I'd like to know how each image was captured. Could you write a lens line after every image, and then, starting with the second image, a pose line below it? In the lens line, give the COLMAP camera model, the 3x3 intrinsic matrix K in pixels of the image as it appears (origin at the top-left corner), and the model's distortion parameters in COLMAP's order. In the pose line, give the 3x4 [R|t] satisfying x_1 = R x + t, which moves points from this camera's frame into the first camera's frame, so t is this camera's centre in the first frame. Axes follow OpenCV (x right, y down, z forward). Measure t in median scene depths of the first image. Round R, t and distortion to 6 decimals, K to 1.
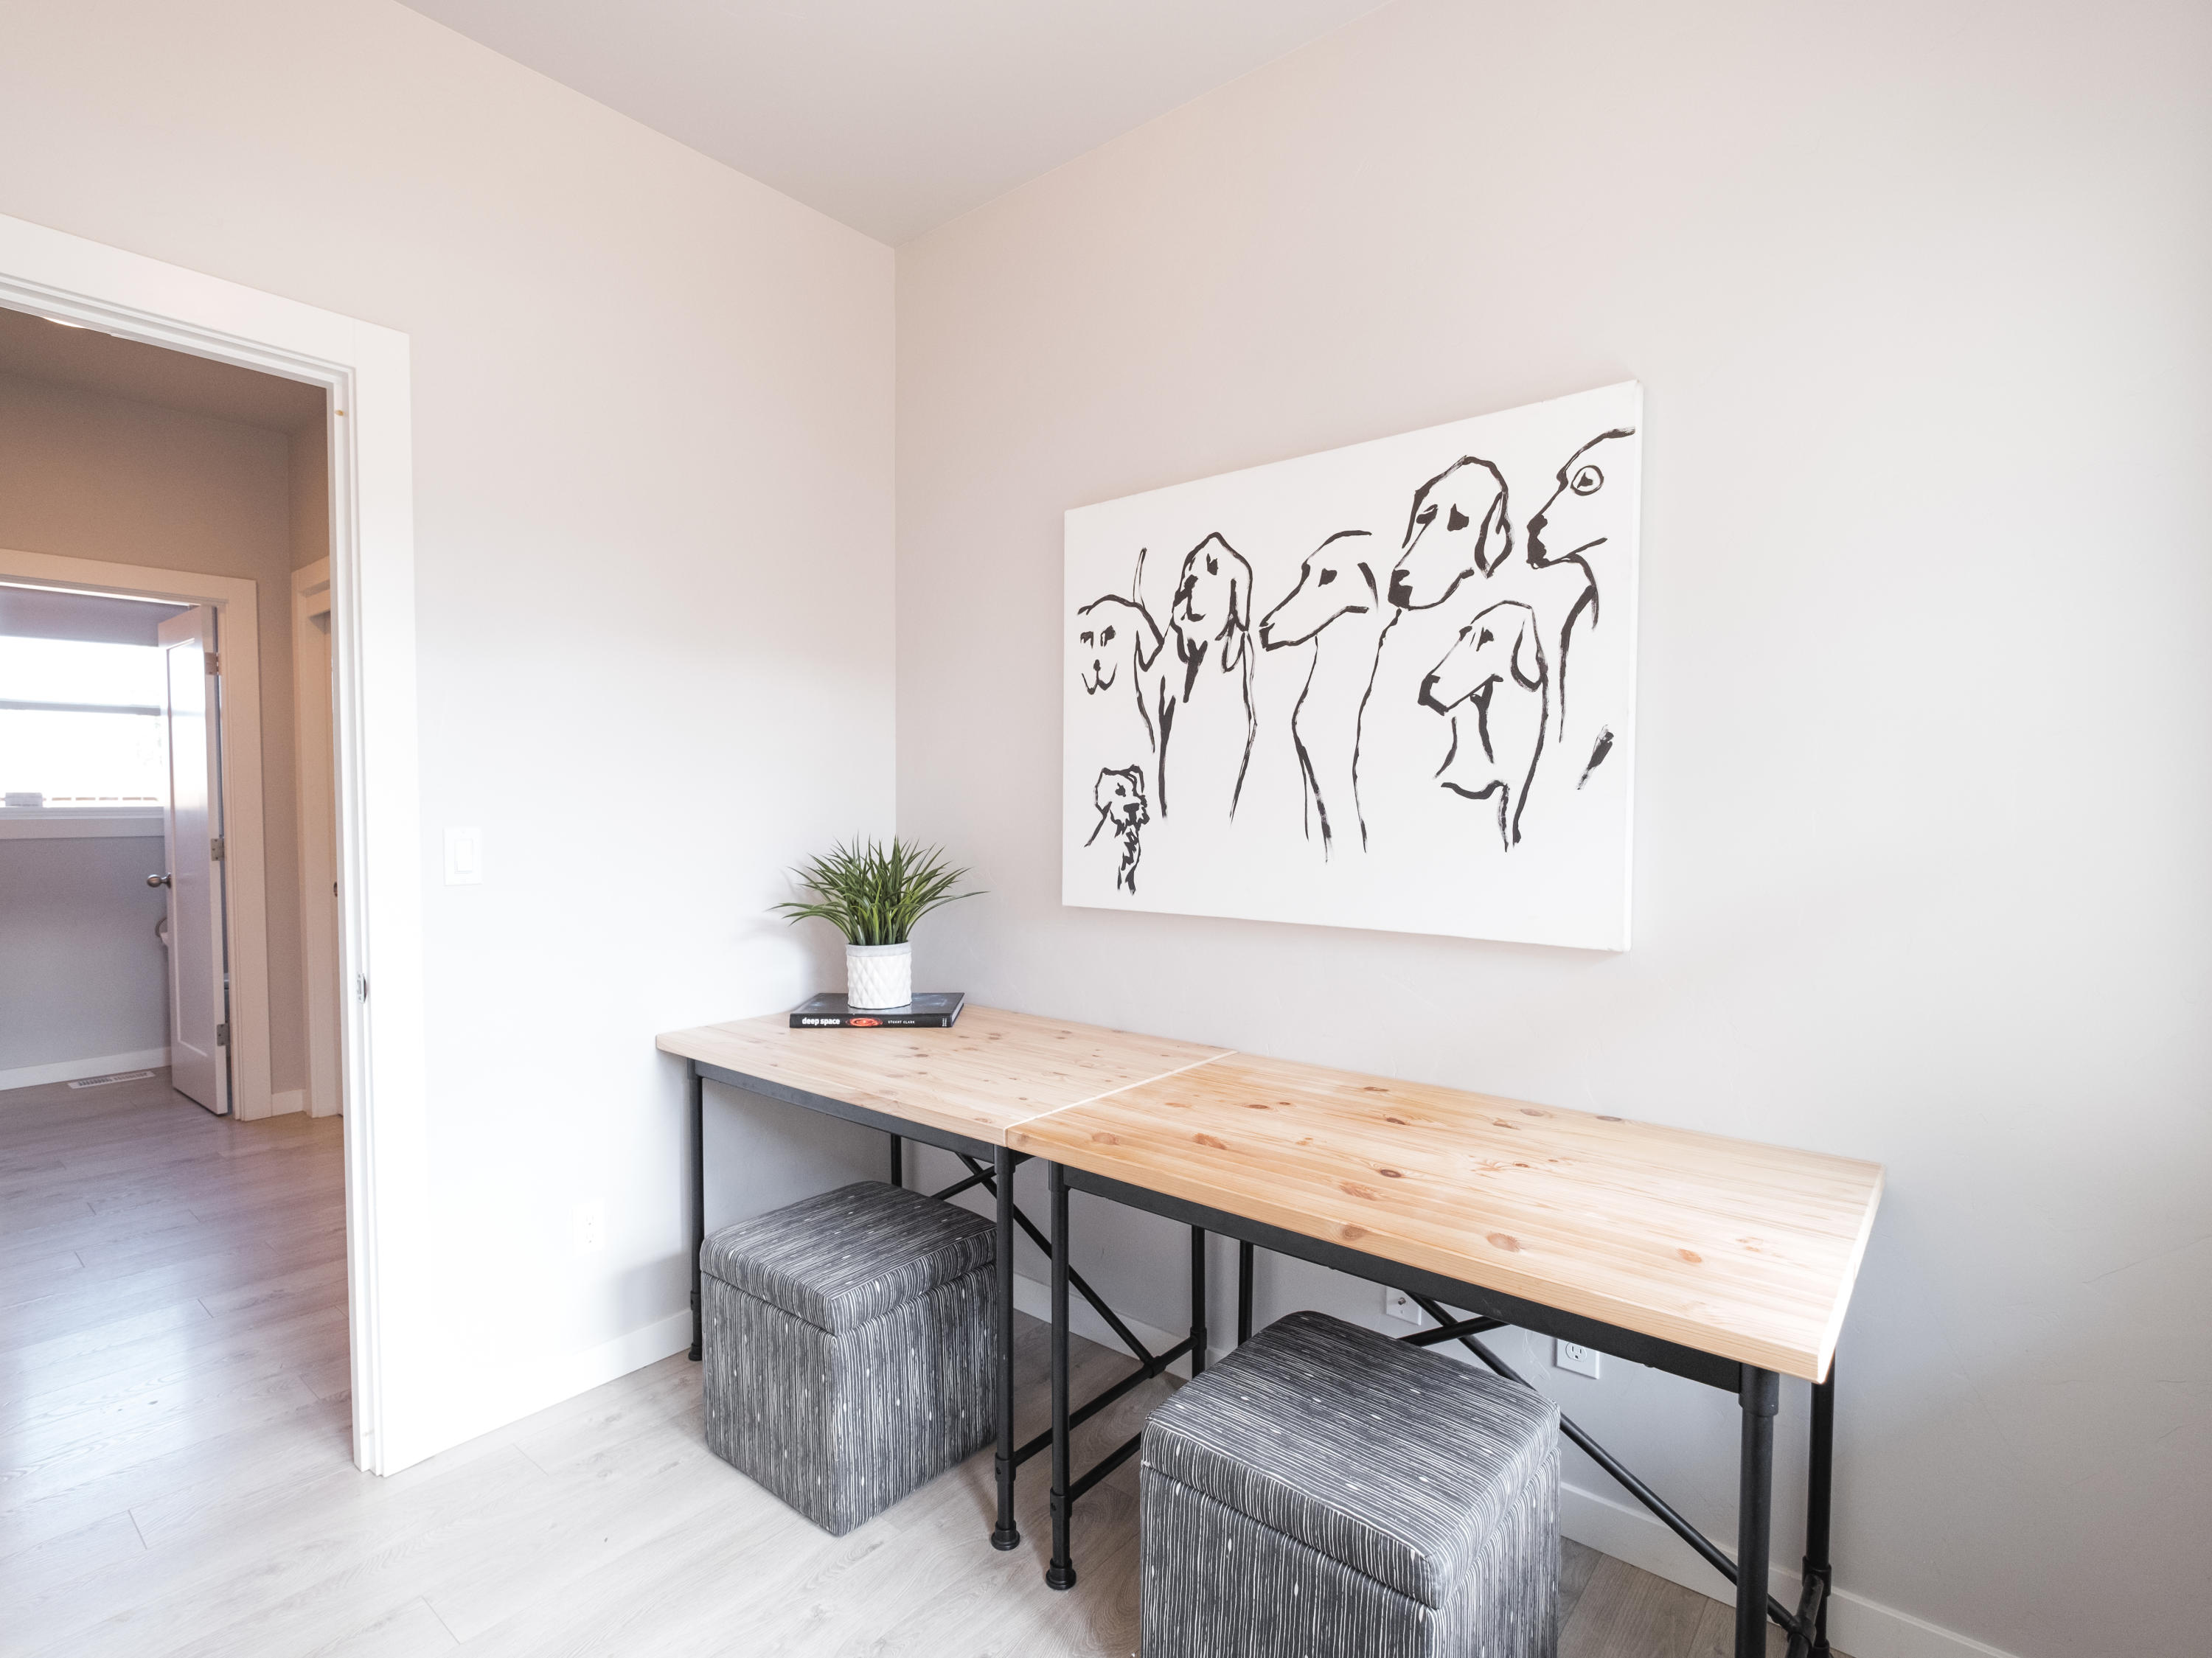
lens RADIAL K [[1096.8, 0, 1099.2], [0, 1096.8, 837.2], [0, 0, 1]] dist [0.001083, 0.000360]
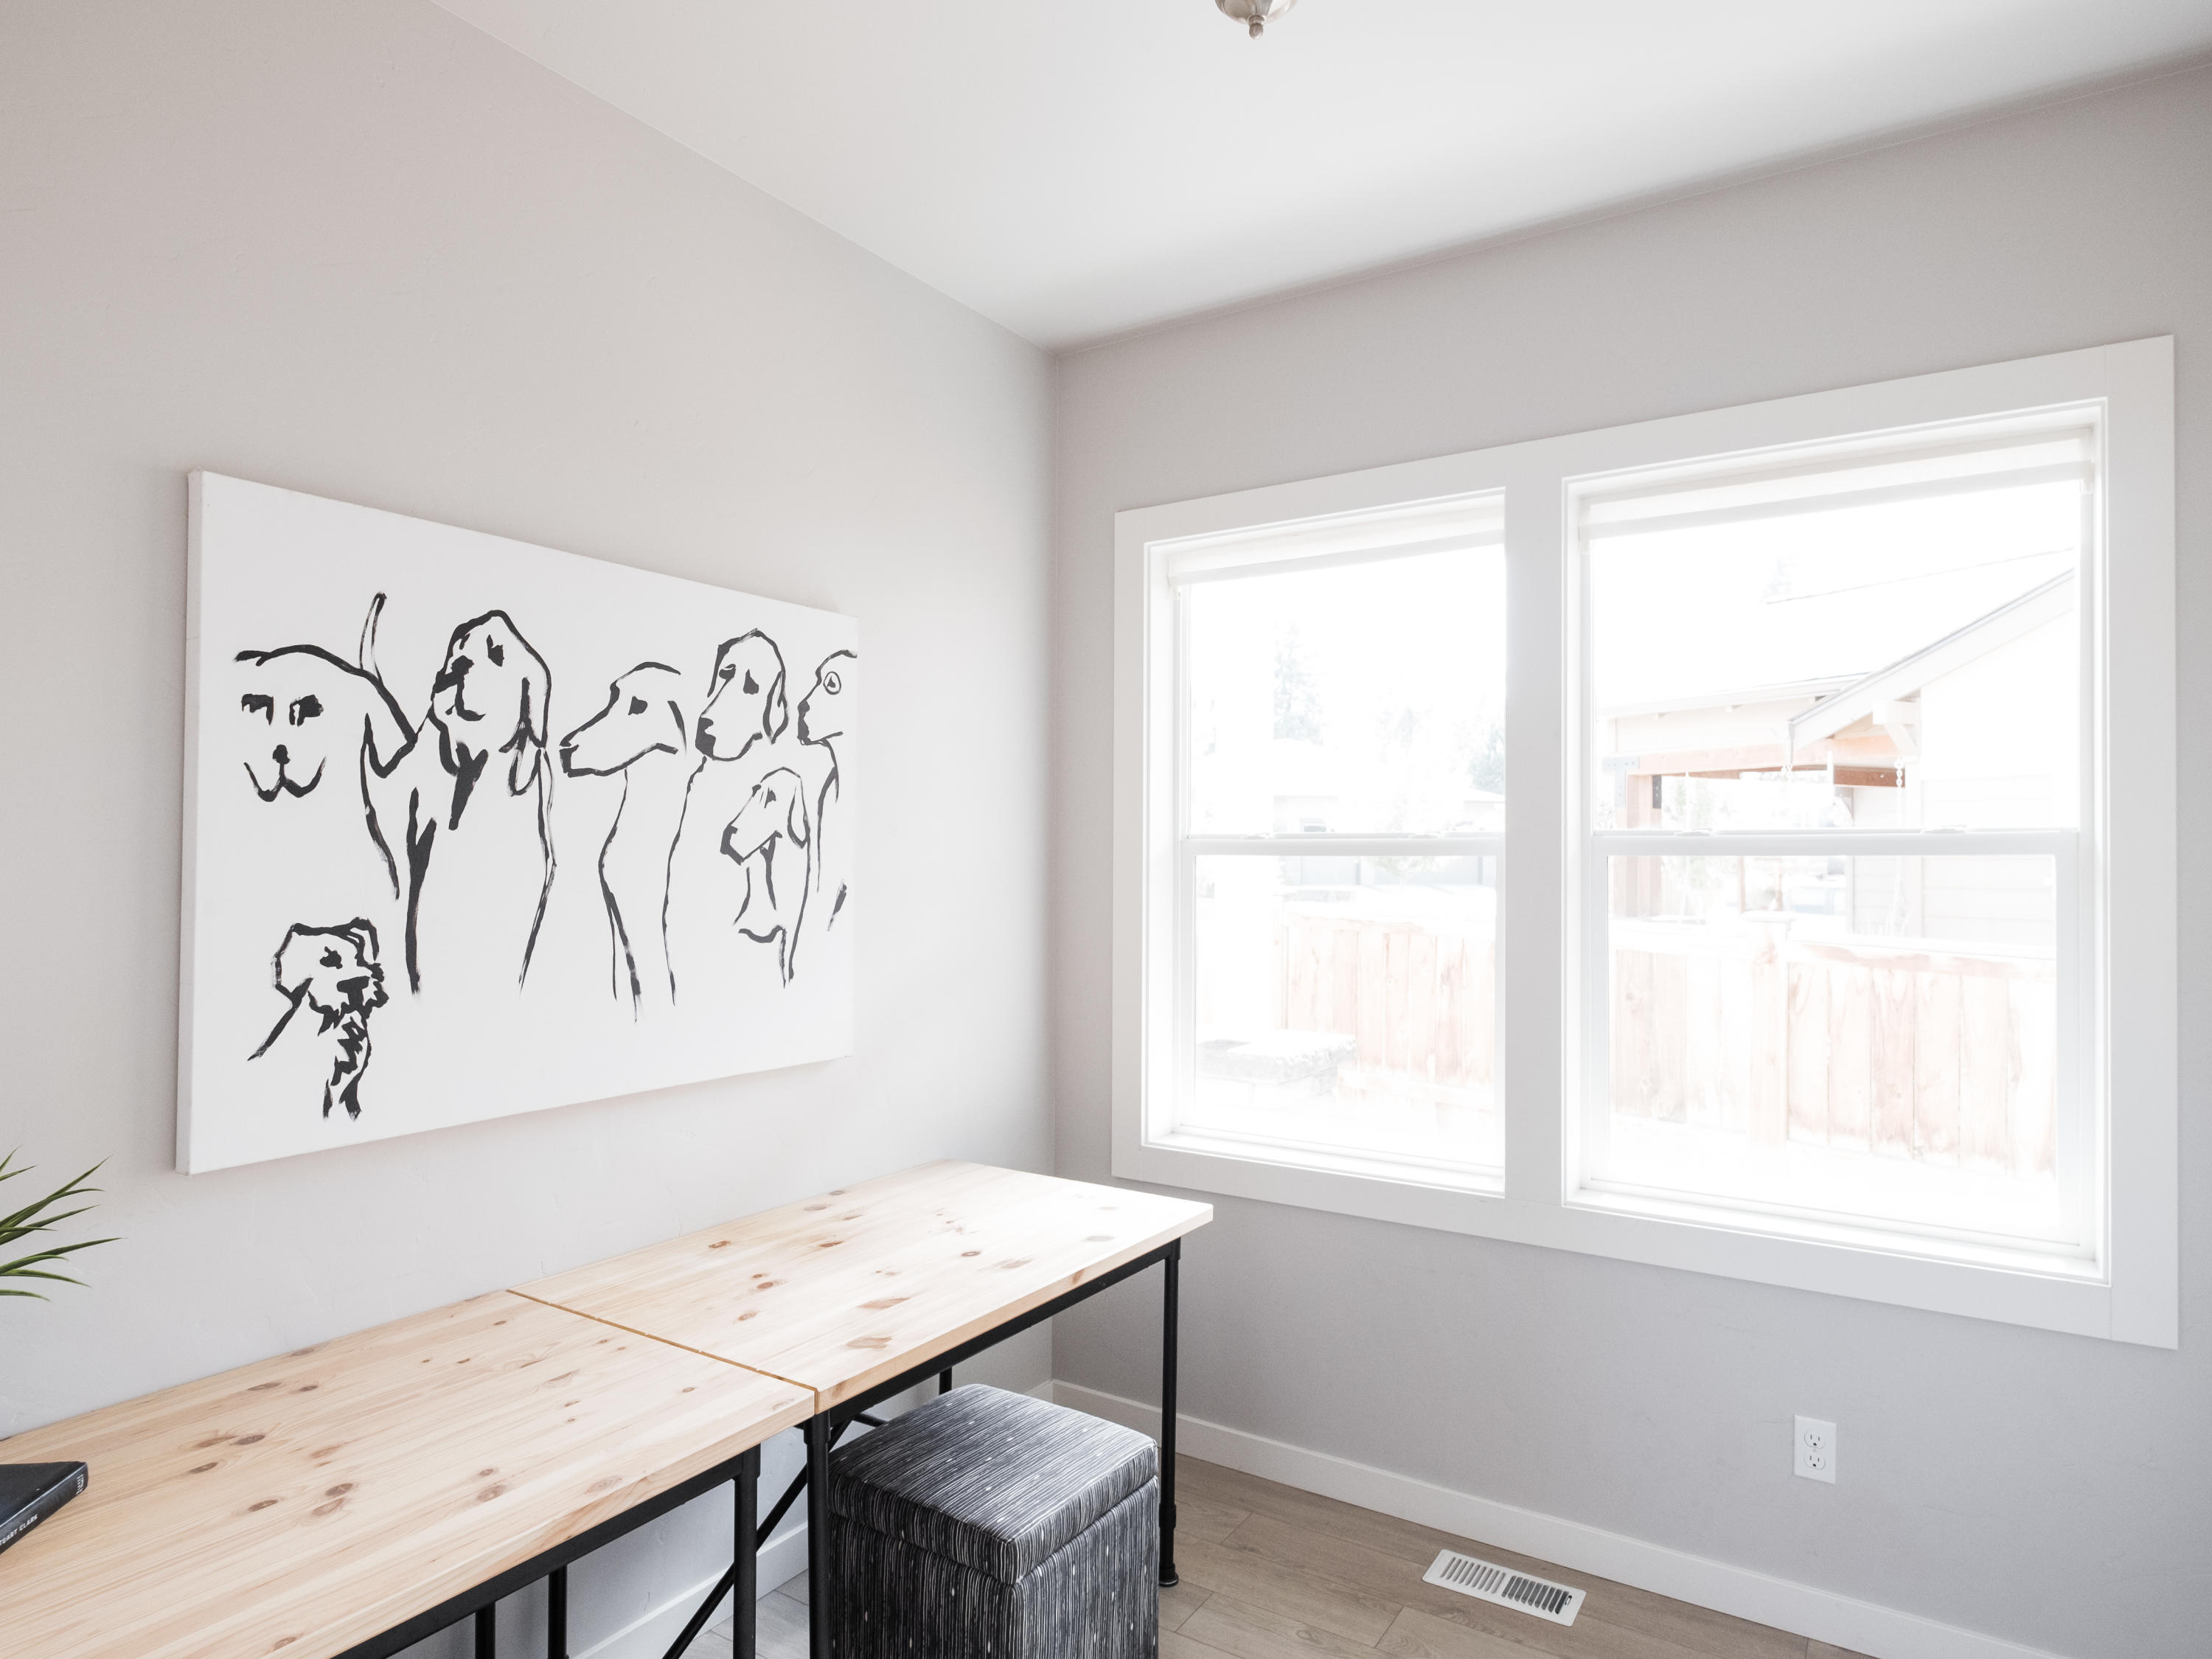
lens RADIAL K [[1278.5, 0, 1100.0], [0, 1278.5, 830.4], [0, 0, 1]] dist [0.000655, 0.000103]
pose [[-0.118675, 0.018541, 0.992760, -0.864160], [0.025177, 0.999560, -0.015658, -0.105990], [-0.992614, 0.023136, -0.119089, 0.731138]]
